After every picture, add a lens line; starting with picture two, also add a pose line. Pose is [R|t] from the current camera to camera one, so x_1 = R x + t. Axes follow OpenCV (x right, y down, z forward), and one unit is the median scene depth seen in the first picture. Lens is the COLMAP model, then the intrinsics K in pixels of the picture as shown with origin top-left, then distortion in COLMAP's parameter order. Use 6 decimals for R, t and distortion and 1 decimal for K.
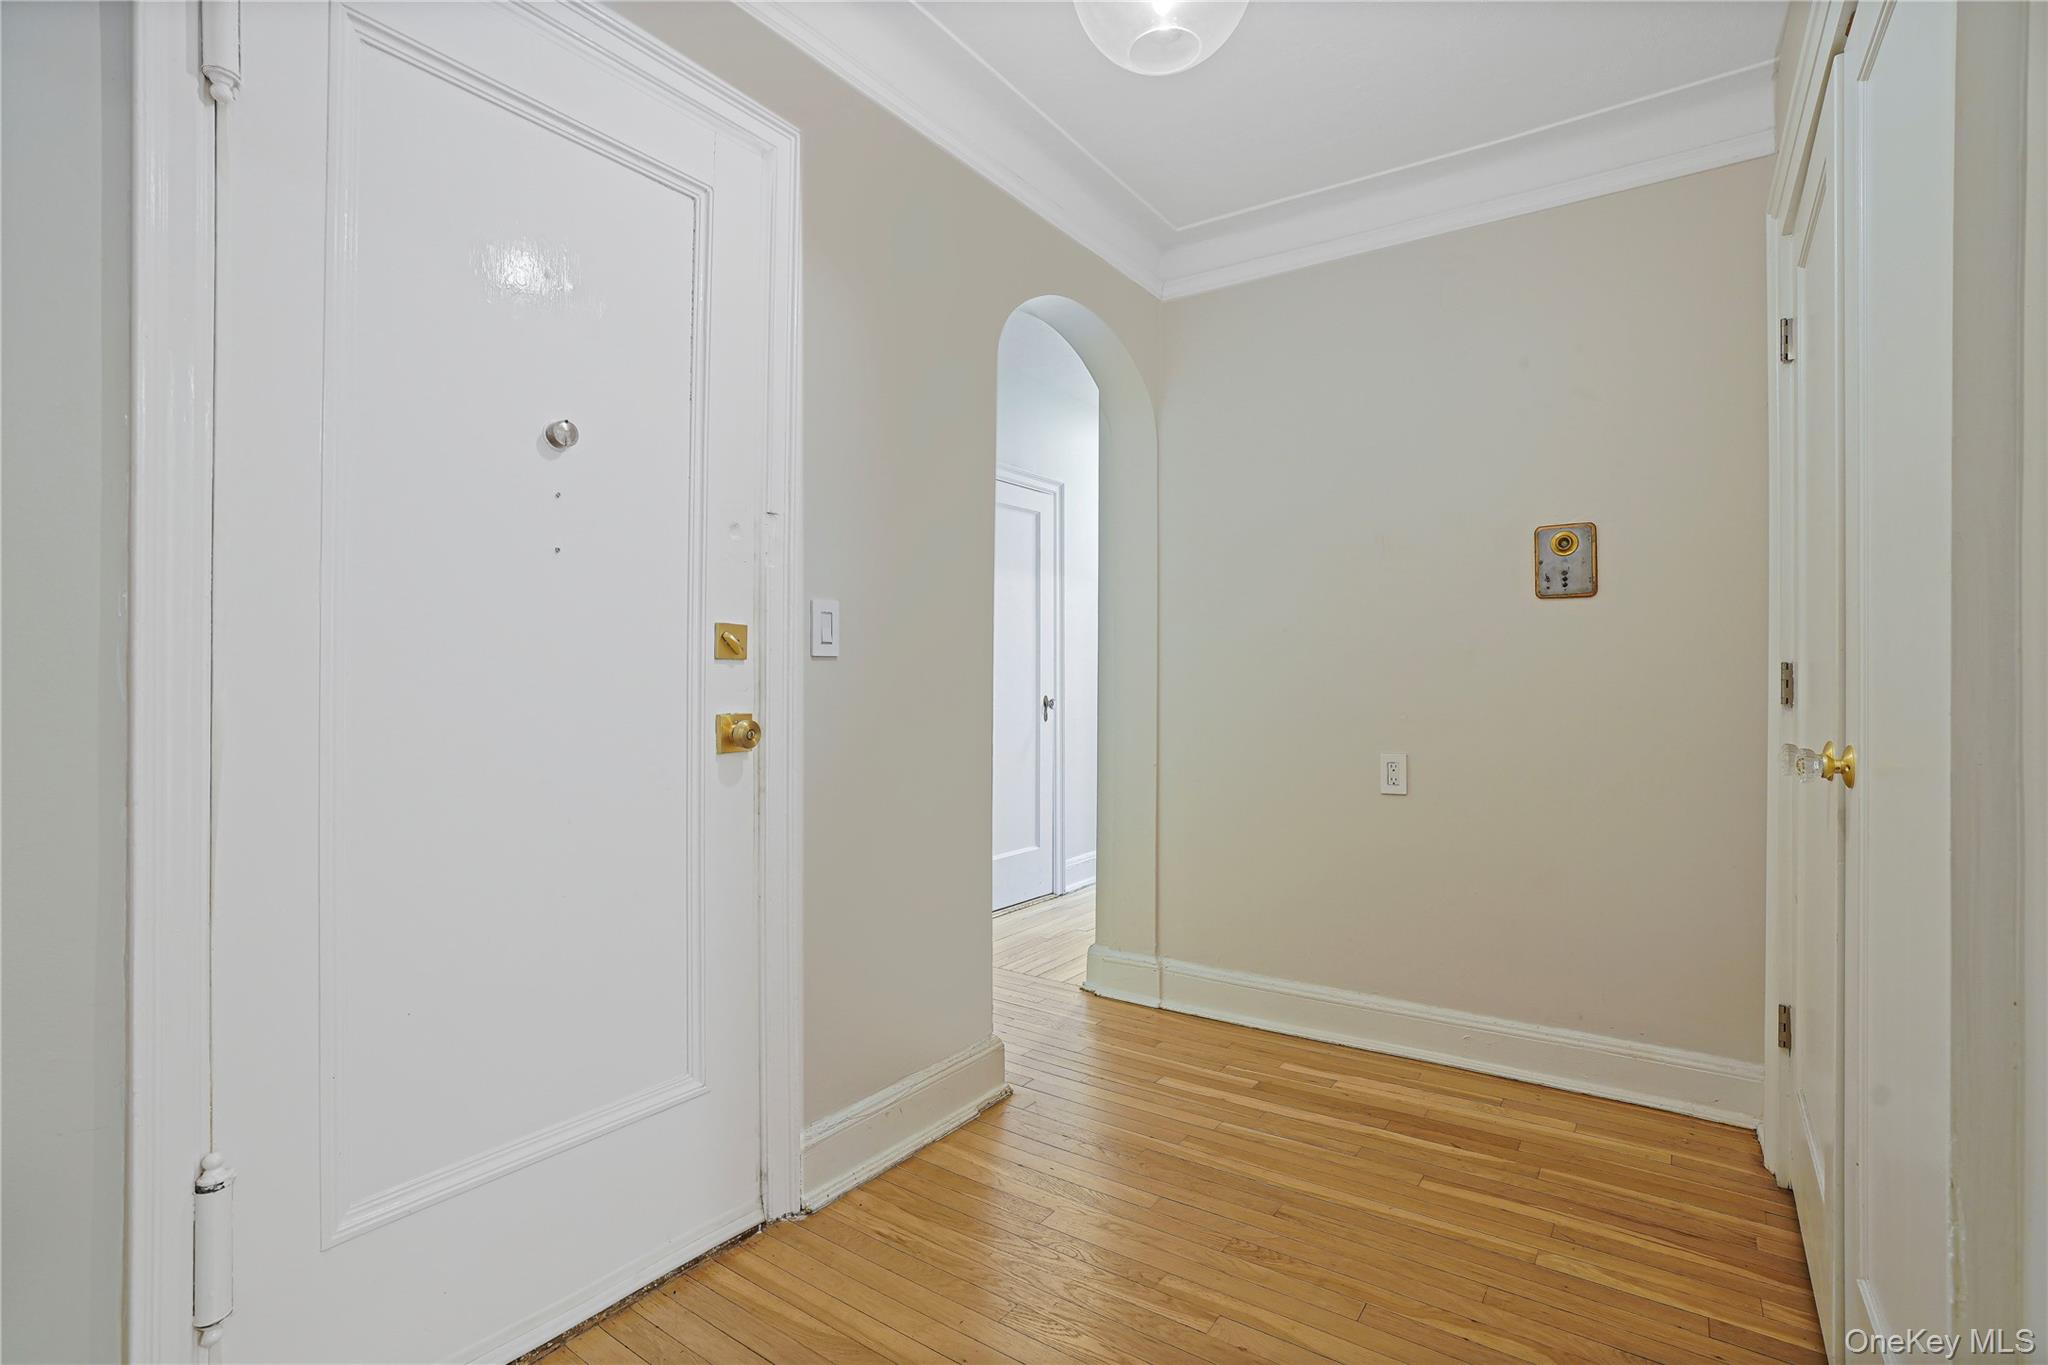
lens RADIAL K [[956.1, 0, 1038.4], [0, 956.1, 692.8], [0, 0, 1]] dist [-0.057125, 0.029031]
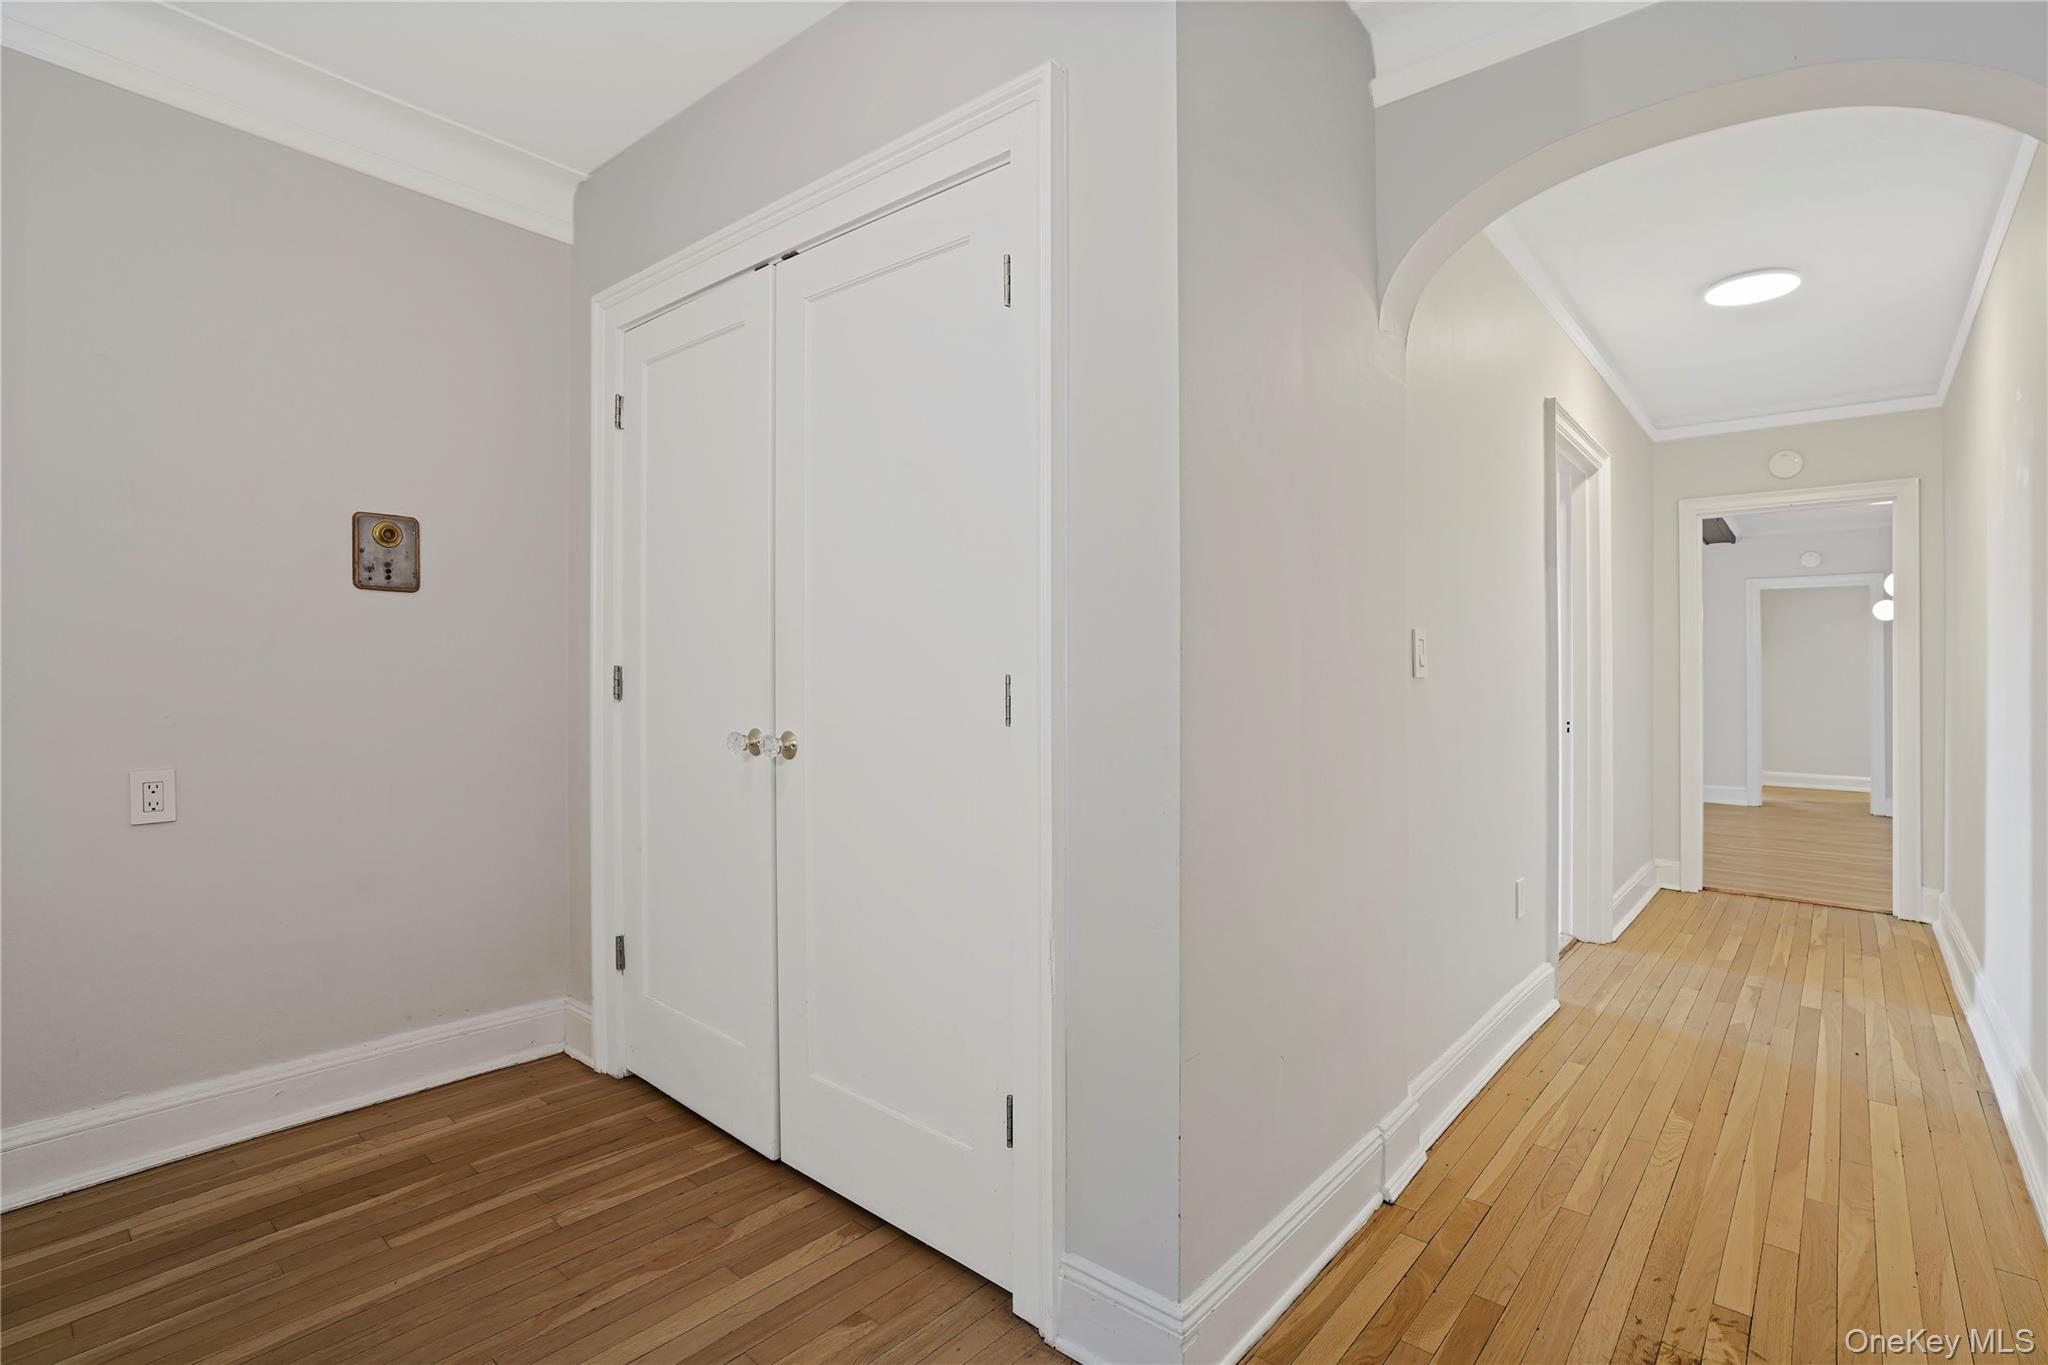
lens RADIAL K [[972.2, 0, 1030.1], [0, 972.2, 671.1], [0, 0, 1]] dist [-0.051381, 0.024006]
pose [[0.092417, 0.000869, 0.995720, -0.395005], [-0.007040, 0.999975, -0.000220, -0.025485], [-0.995696, -0.006990, 0.092421, 0.282874]]
